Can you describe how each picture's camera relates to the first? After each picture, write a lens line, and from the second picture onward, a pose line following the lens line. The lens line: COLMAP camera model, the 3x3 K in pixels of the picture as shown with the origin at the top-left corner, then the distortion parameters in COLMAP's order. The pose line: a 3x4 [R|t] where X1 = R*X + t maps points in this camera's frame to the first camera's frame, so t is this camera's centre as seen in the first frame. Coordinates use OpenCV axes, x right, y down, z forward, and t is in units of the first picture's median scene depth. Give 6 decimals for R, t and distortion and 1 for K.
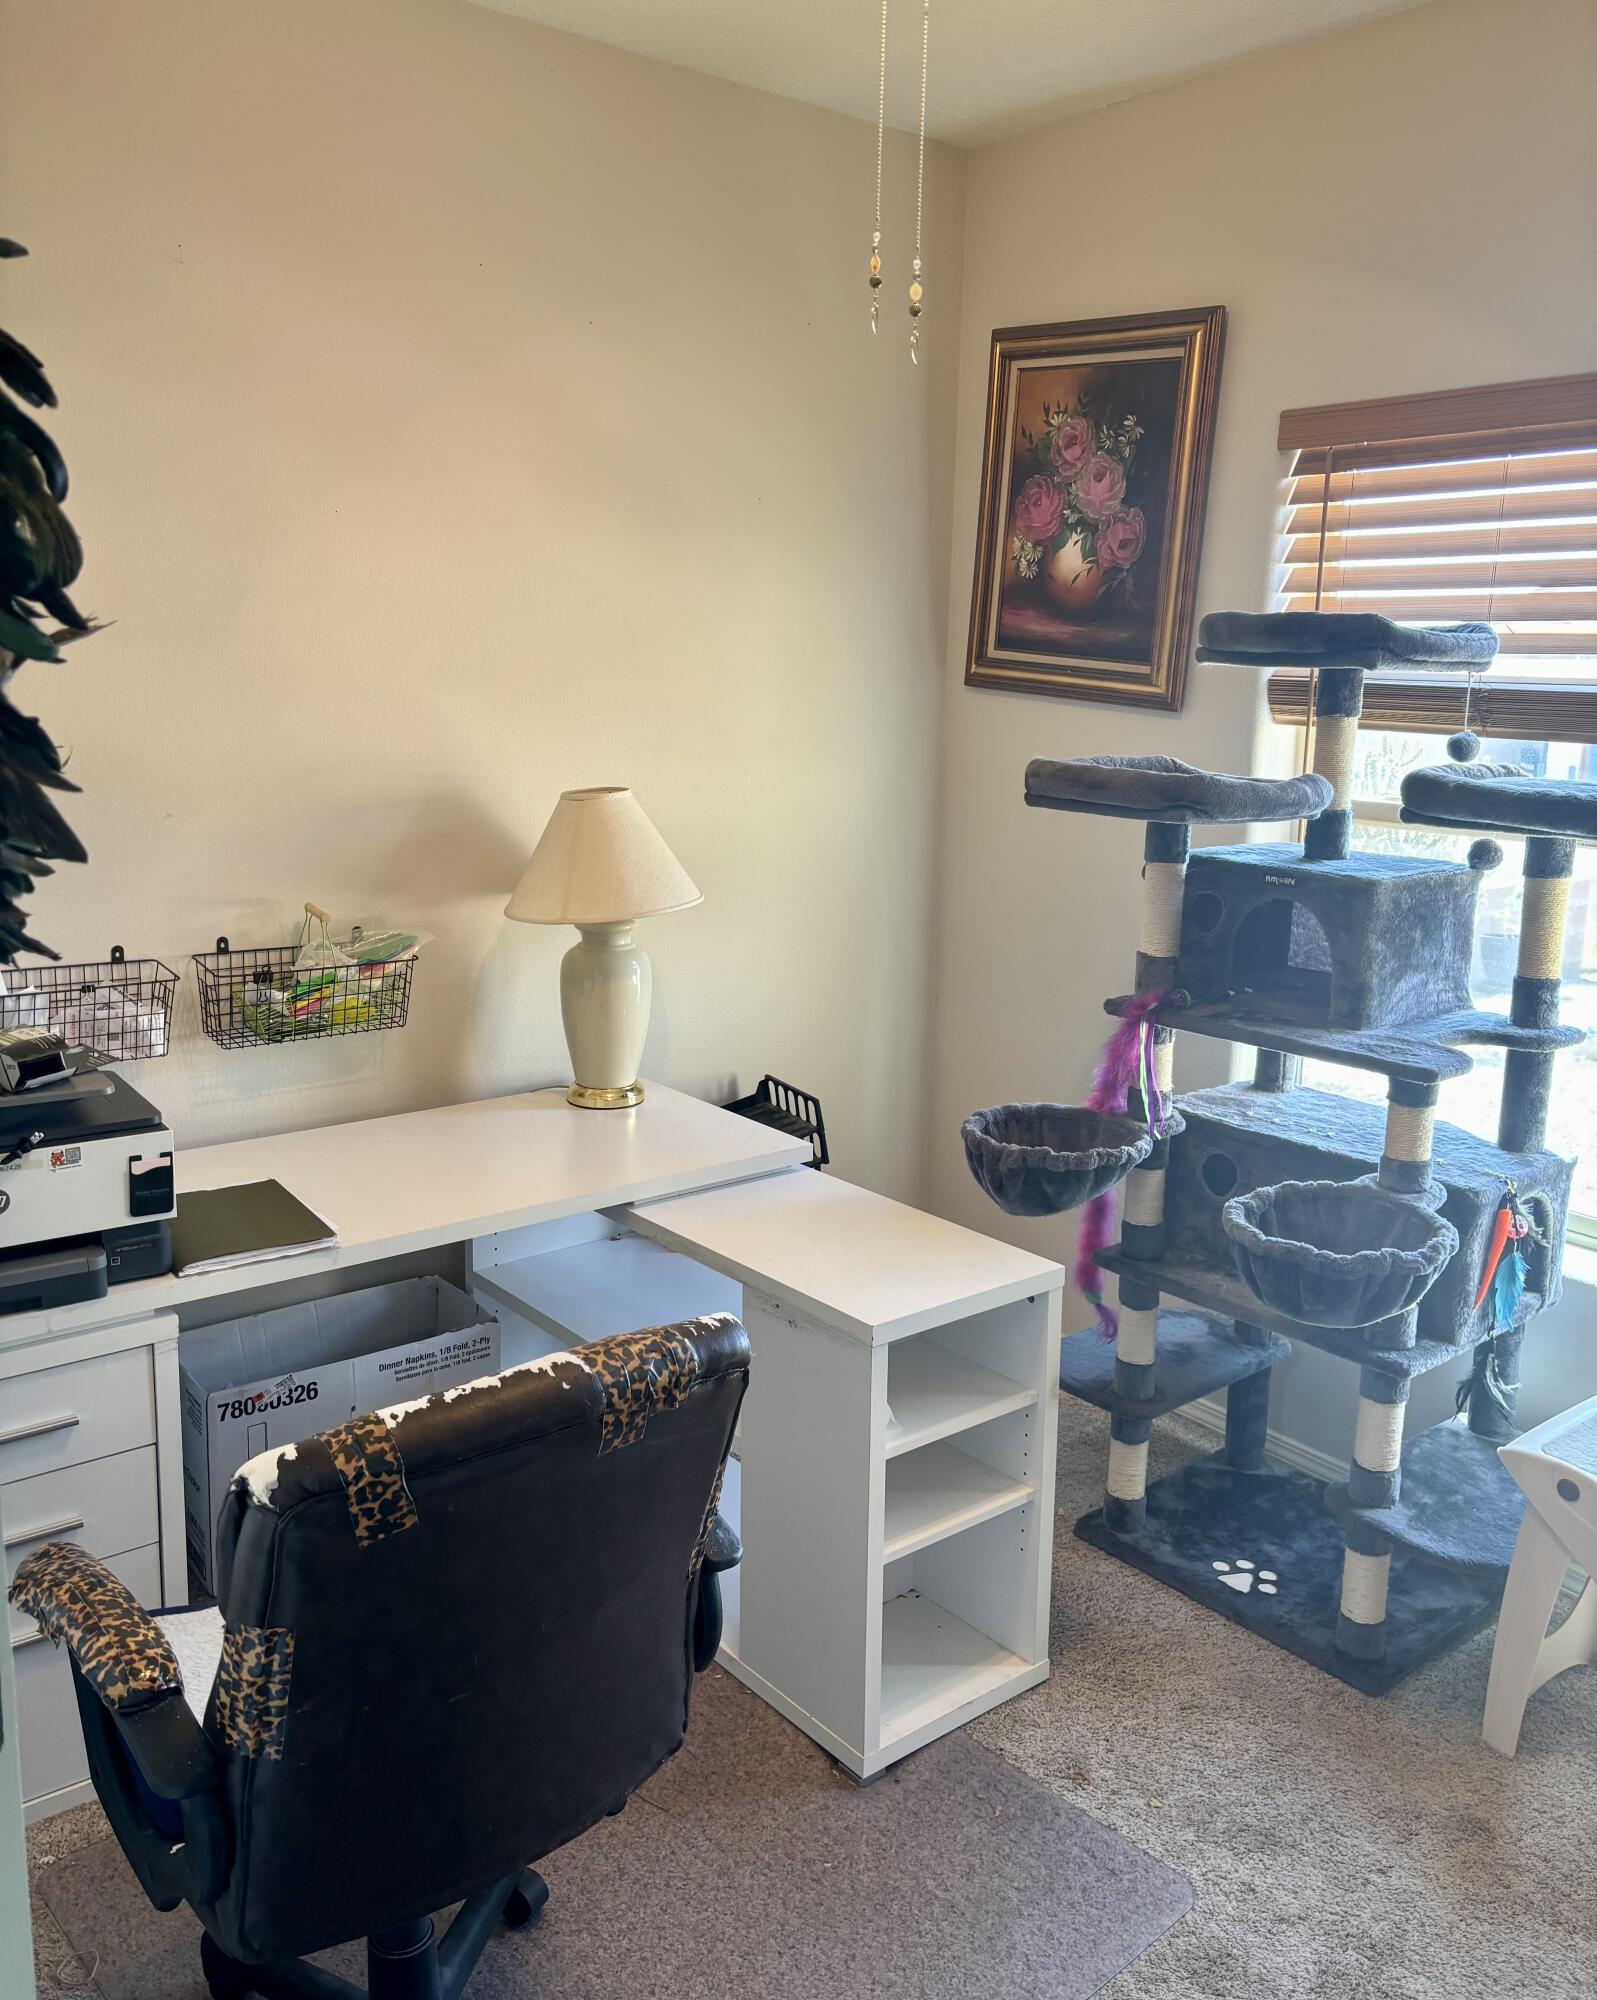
lens RADIAL K [[1623.7, 0, 800.2], [0, 1623.7, 965.2], [0, 0, 1]] dist [0.050132, -0.049959]
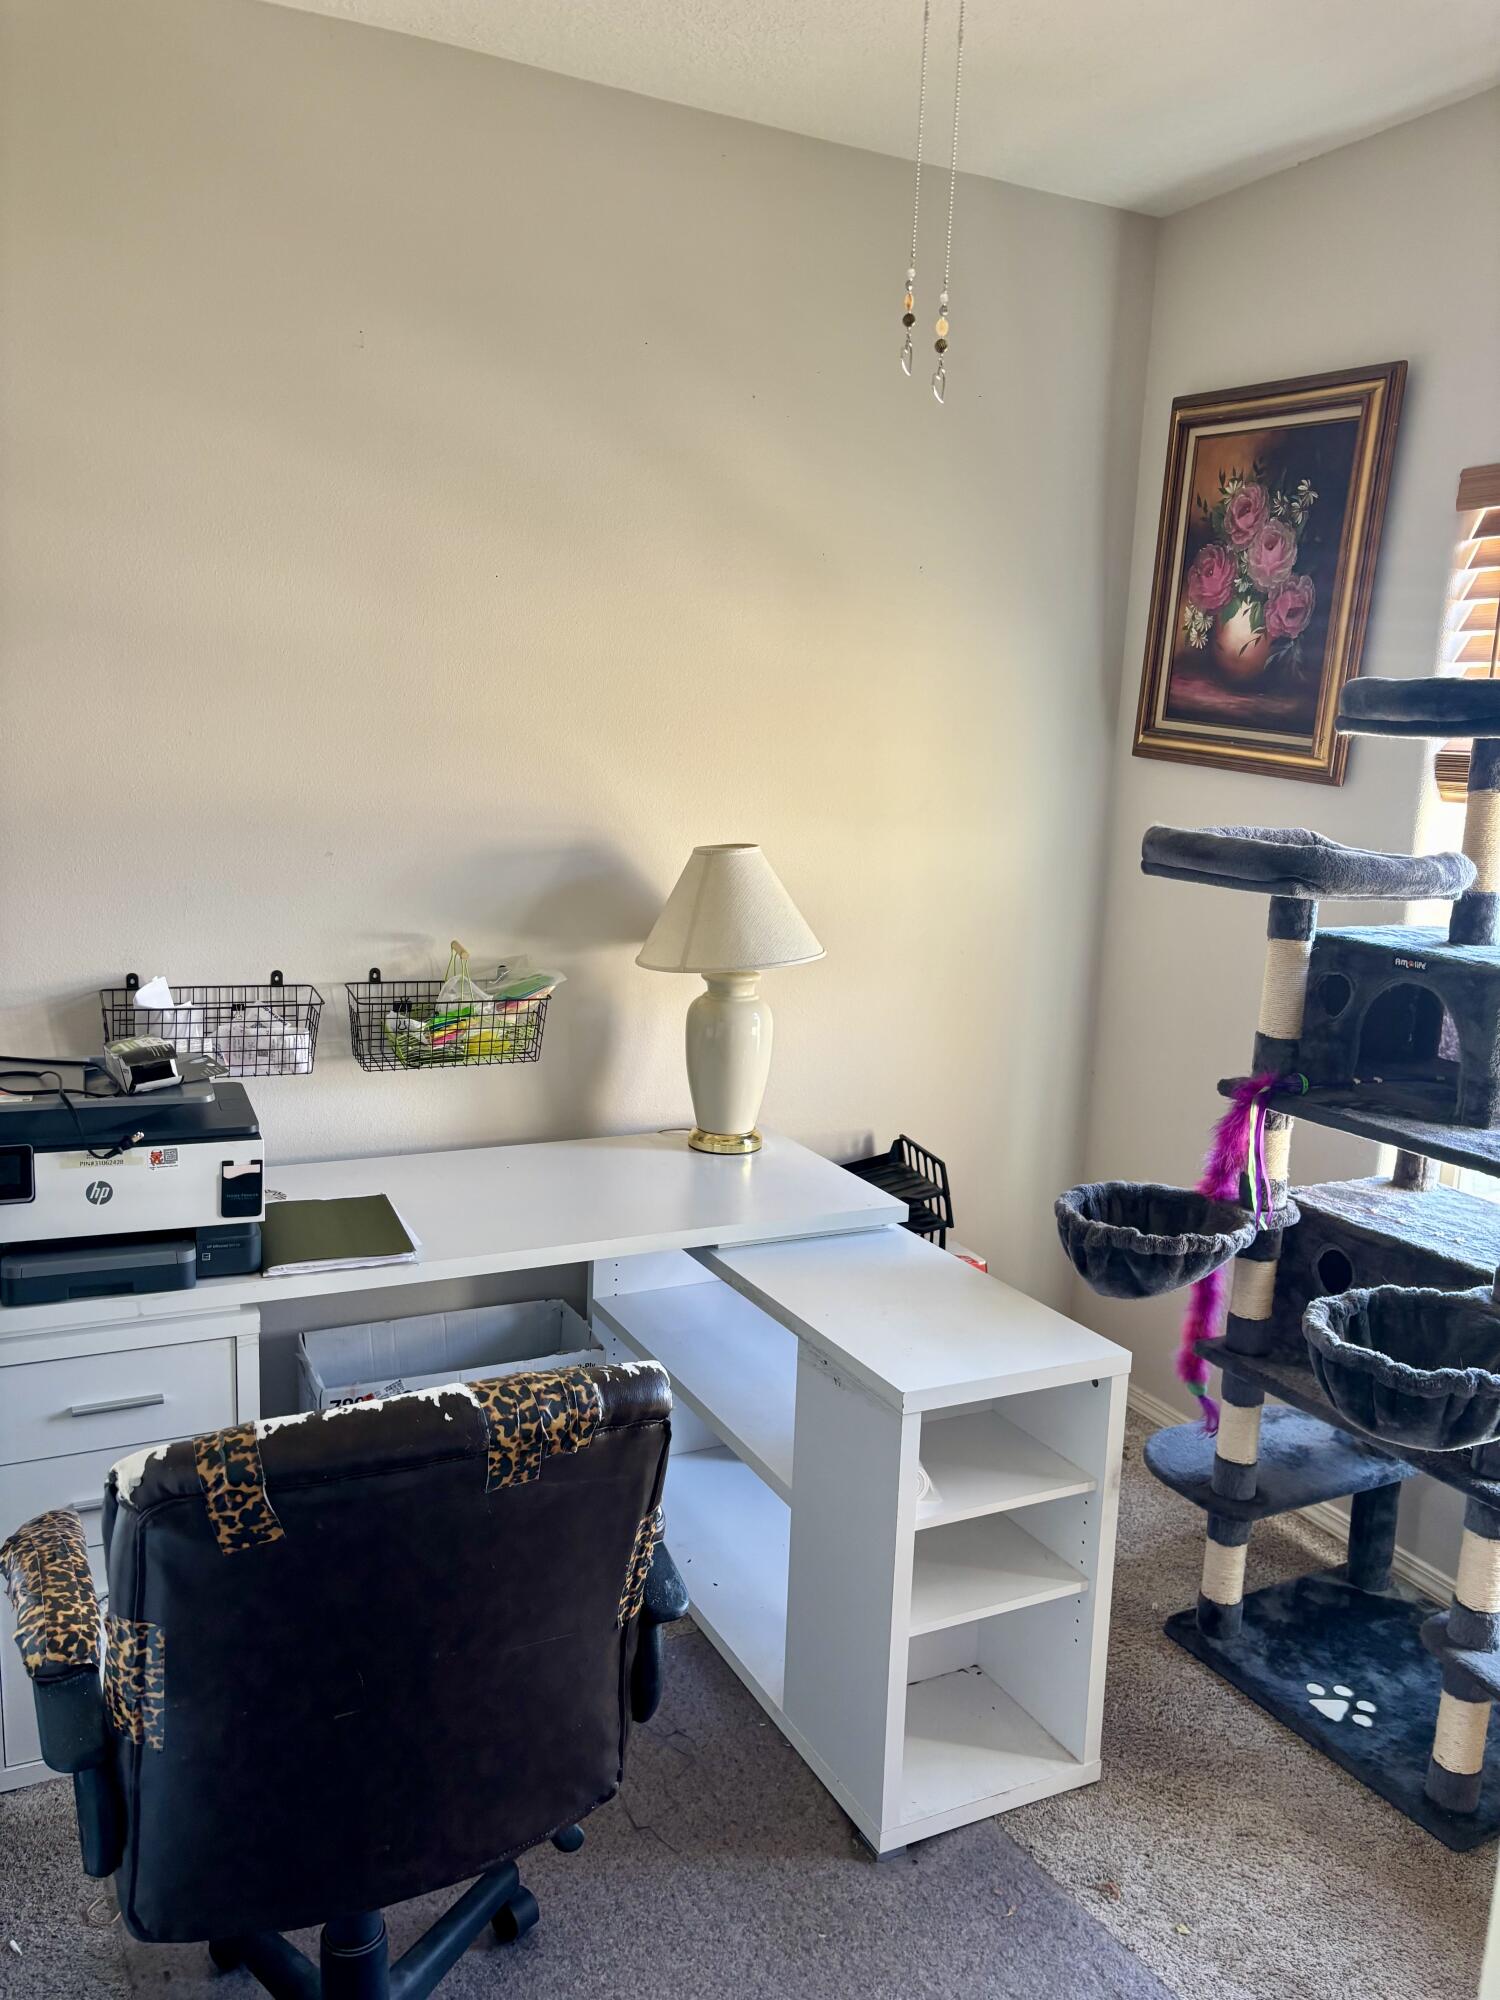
lens RADIAL K [[1537.0, 0, 750.0], [0, 1537.0, 1000.0], [0, 0, 1]] dist [0.043180, -0.055995]
pose [[0.977590, 0.055362, -0.203110, 0.107923], [-0.059268, 0.998155, -0.013196, 0.002906], [0.202004, 0.024938, 0.979067, 0.055820]]
